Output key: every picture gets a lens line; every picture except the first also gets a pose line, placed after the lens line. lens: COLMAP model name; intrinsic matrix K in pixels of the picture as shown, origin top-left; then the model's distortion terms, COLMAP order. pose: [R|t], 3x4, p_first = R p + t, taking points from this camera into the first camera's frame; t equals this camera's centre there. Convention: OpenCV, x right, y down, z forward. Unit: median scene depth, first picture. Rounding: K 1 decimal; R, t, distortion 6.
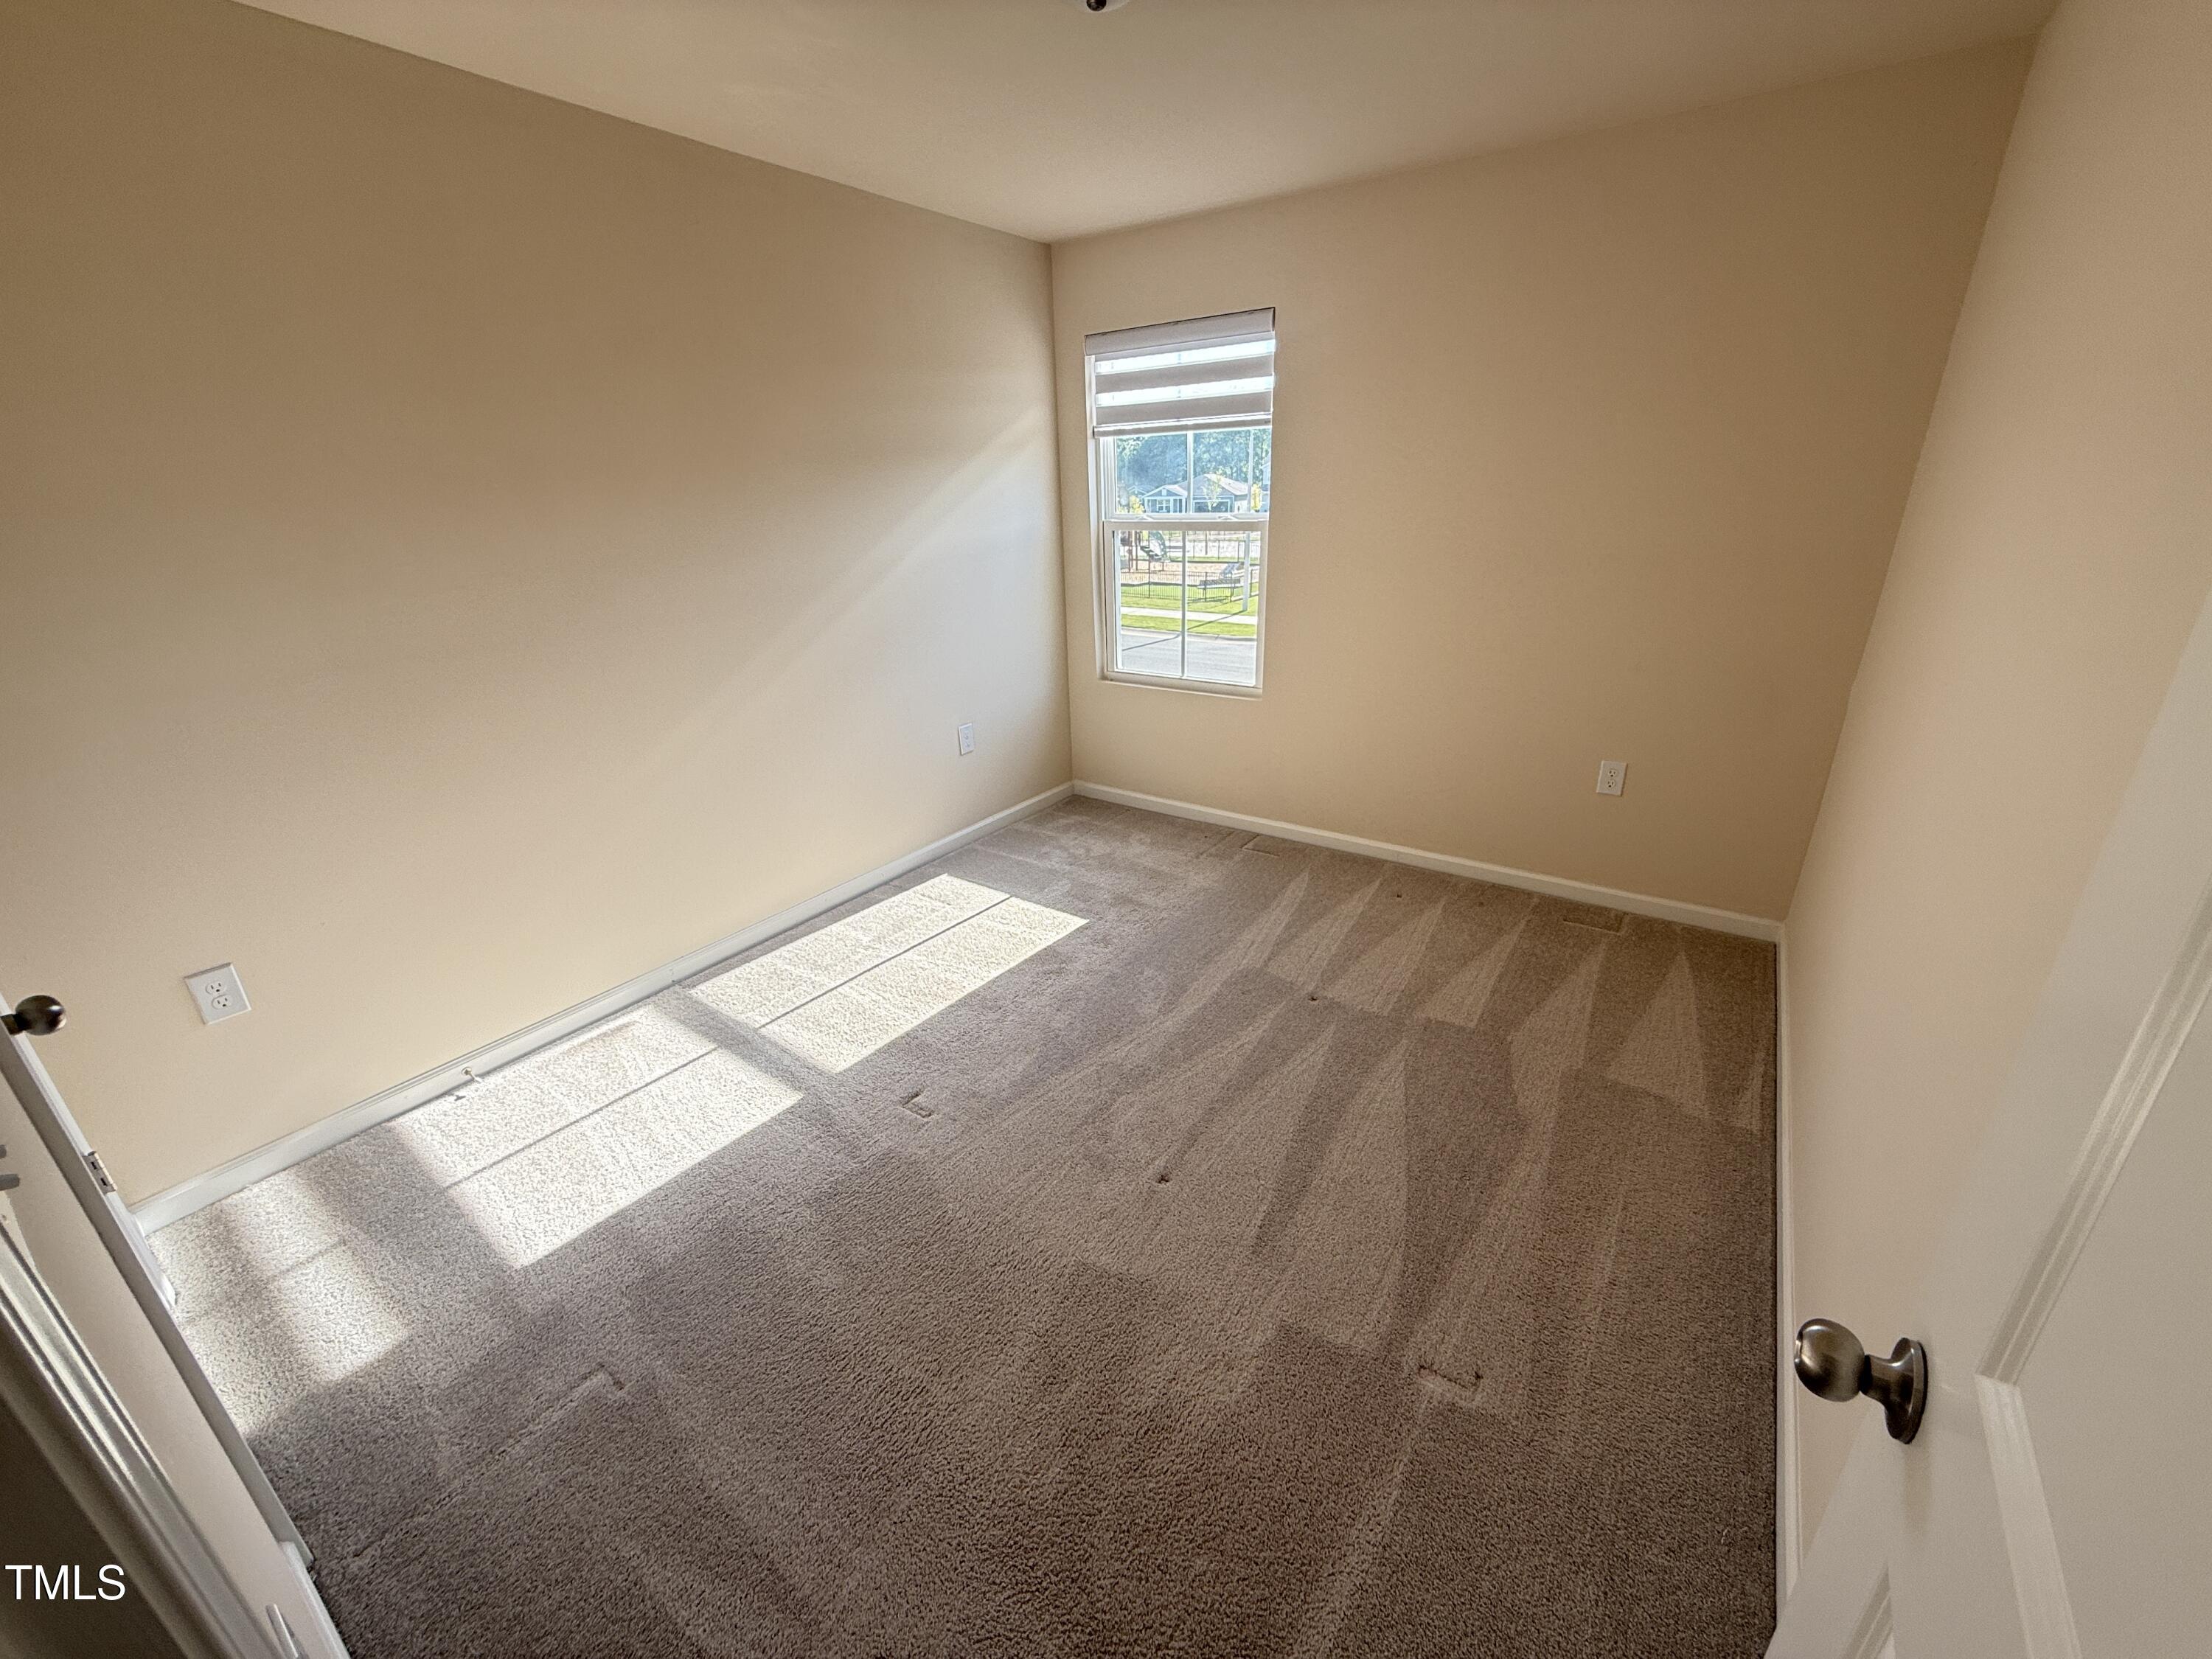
lens RADIAL K [[882.7, 0, 1110.4], [0, 882.7, 824.4], [0, 0, 1]] dist [0.003802, -0.000019]
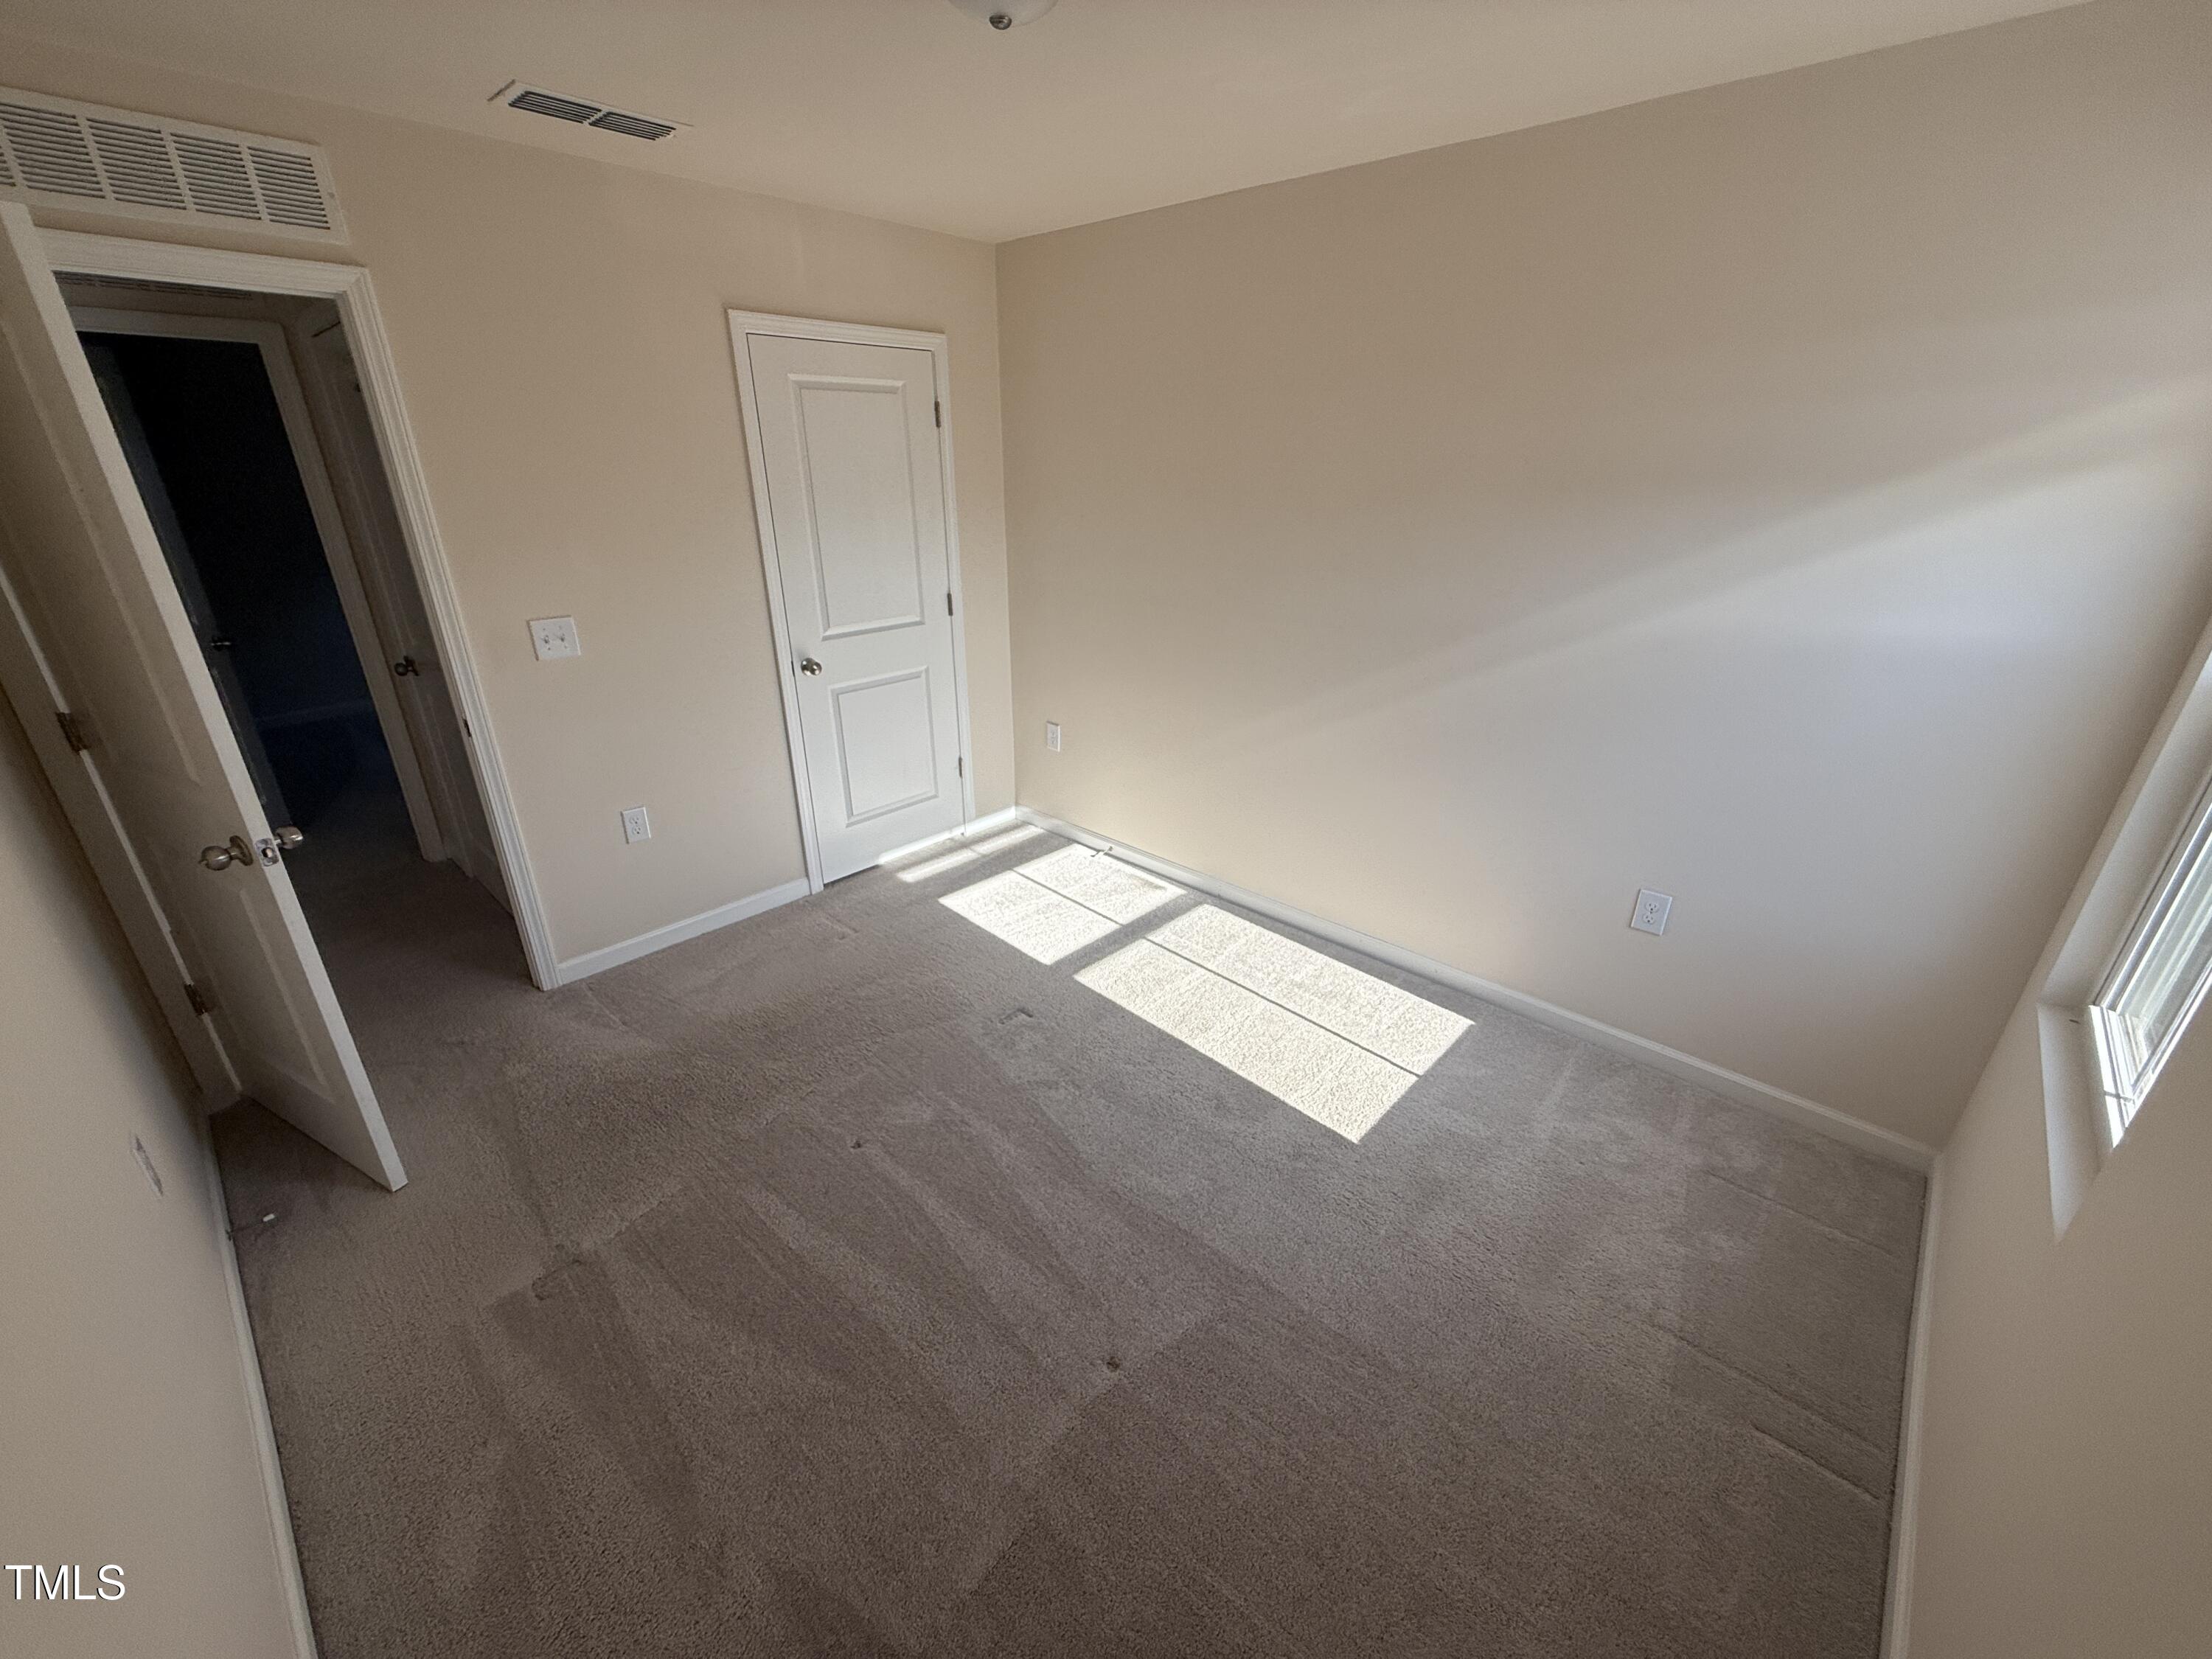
lens RADIAL K [[882.7, 0, 1103.0], [0, 882.7, 834.5], [0, 0, 1]] dist [0.003802, -0.000019]
pose [[-0.149115, 0.387947, -0.909539, 0.645389], [-0.377869, 0.827656, 0.414971, -0.360264], [0.913772, 0.405565, 0.023177, 0.865494]]
